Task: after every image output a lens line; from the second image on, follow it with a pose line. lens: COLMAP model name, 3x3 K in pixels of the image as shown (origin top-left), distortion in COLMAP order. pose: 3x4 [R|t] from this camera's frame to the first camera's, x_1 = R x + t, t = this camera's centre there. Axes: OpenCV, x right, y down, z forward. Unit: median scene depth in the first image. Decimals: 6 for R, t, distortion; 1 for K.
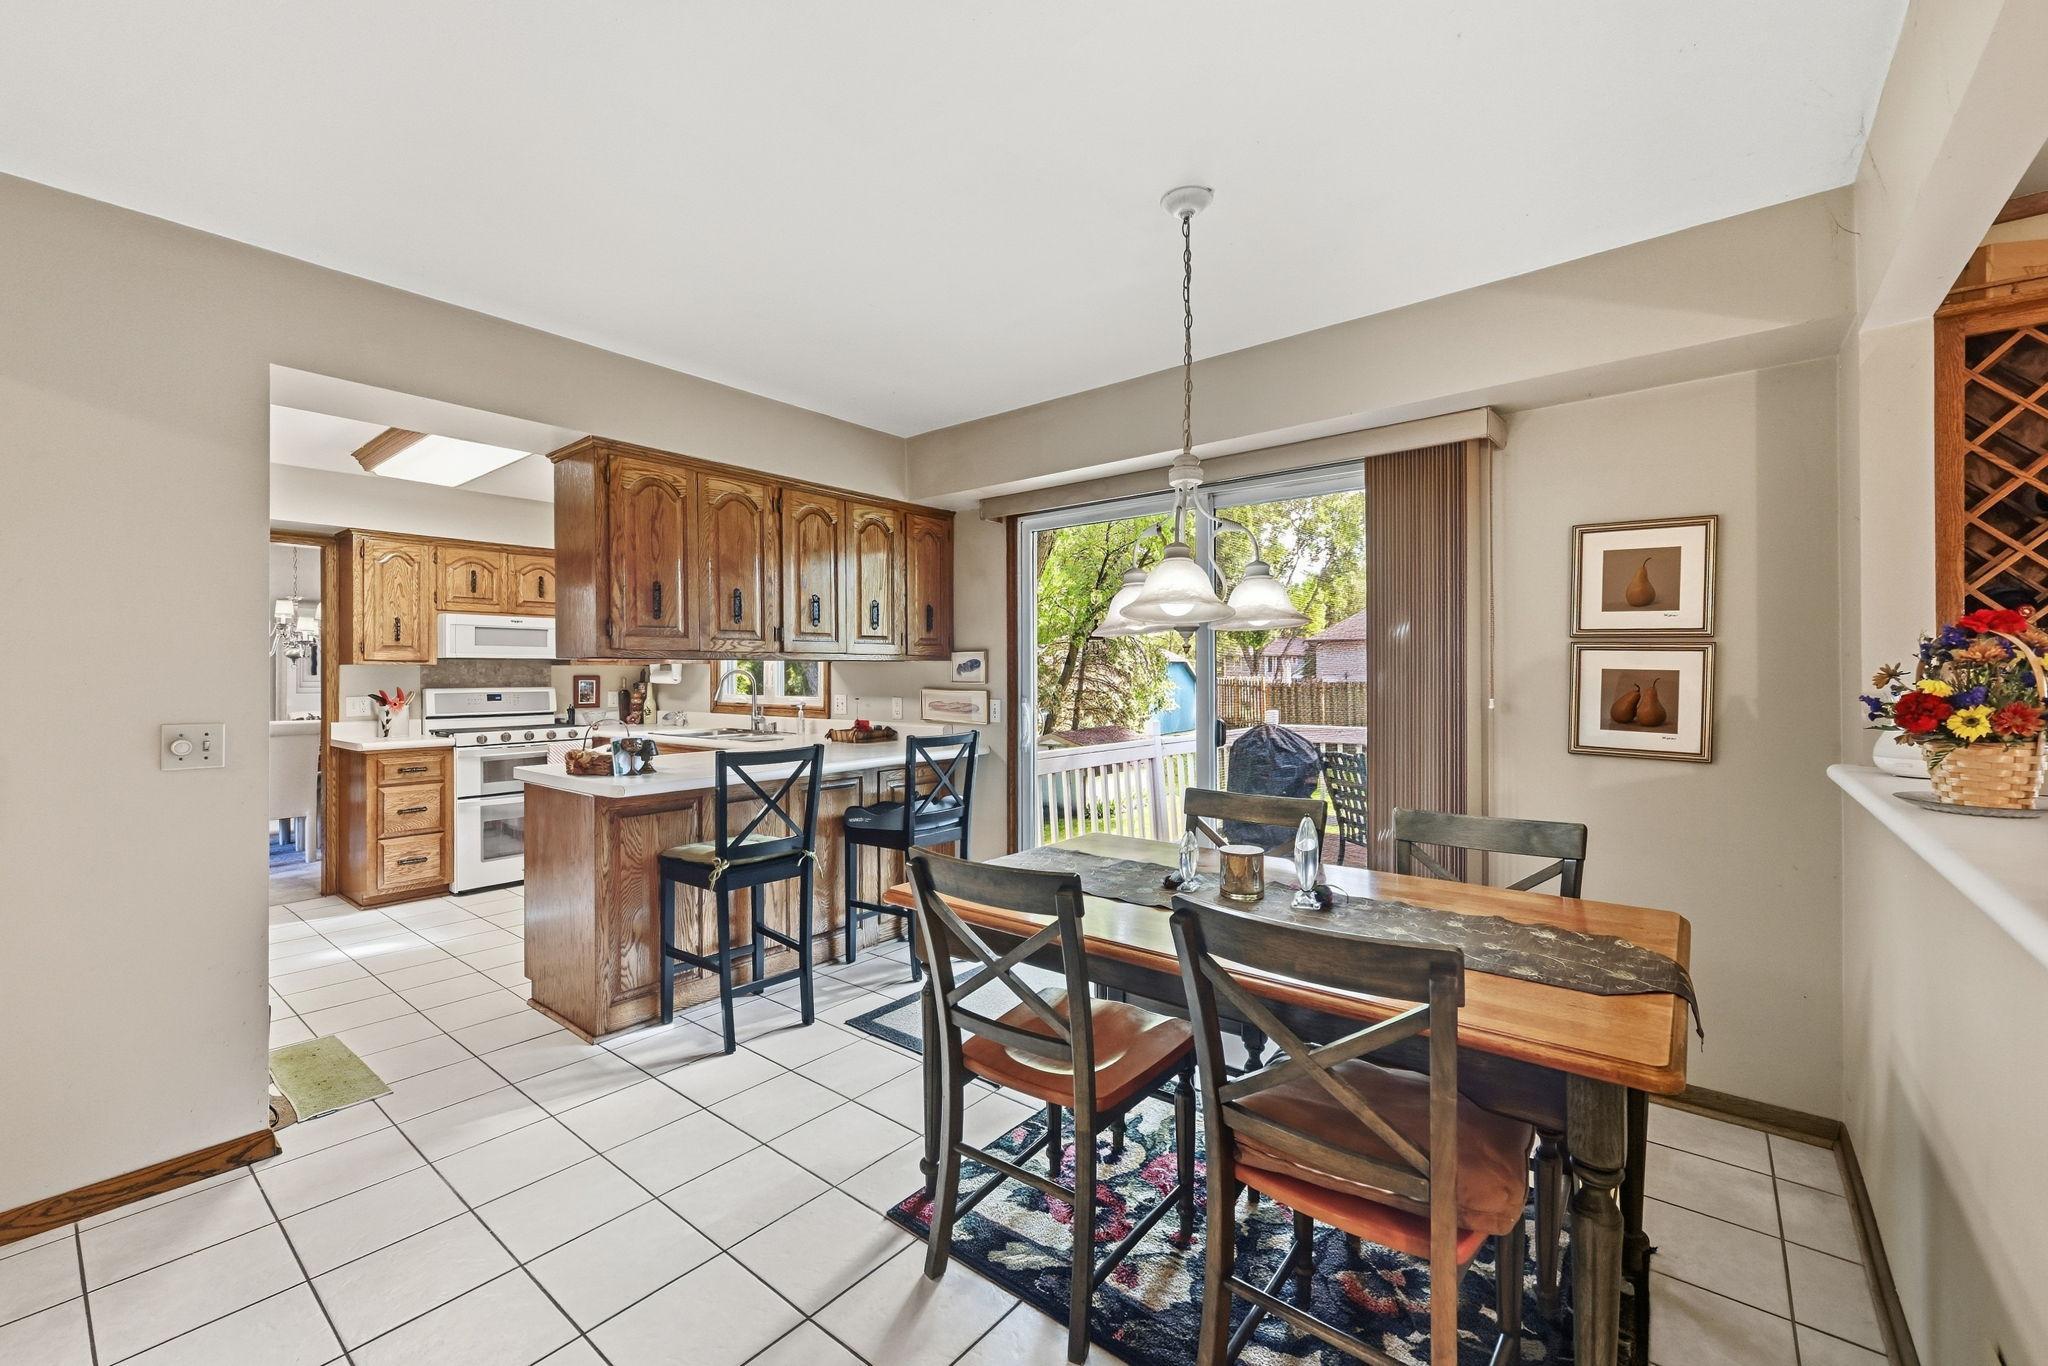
lens RADIAL K [[826.0, 0, 1014.0], [0, 826.0, 669.3], [0, 0, 1]] dist [-0.000237, 0.000029]
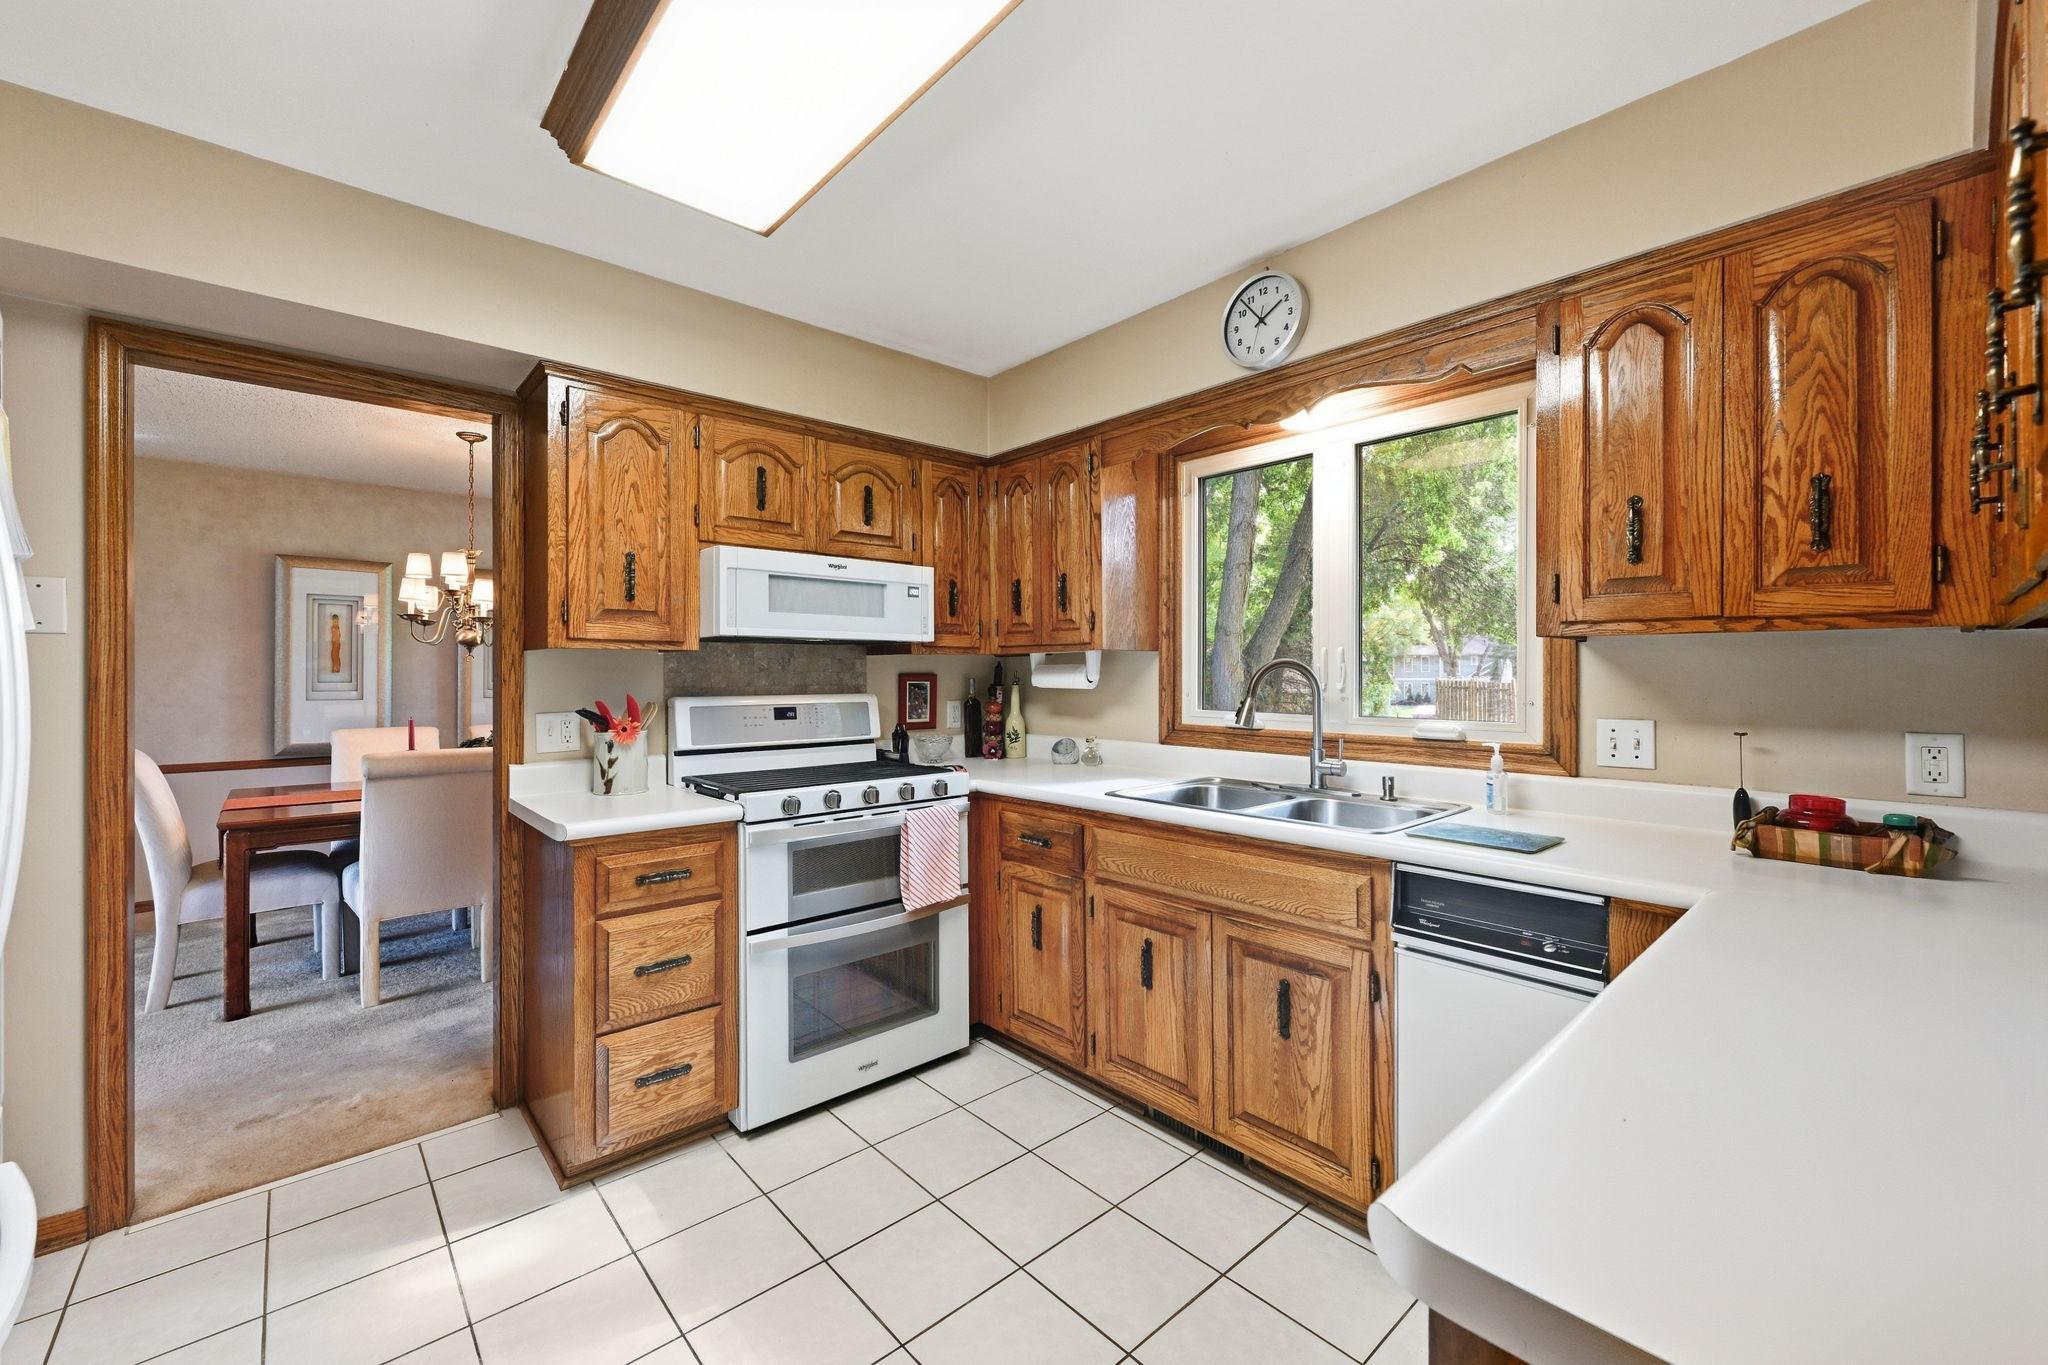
lens RADIAL K [[826.0, 0, 1025.2], [0, 826.0, 672.0], [0, 0, 1]] dist [-0.000237, 0.000029]
pose [[0.987609, 0.001409, -0.156927, -0.429796], [-0.001061, 0.999997, 0.002300, 0.006407], [0.156930, -0.002105, 0.987607, 0.542730]]
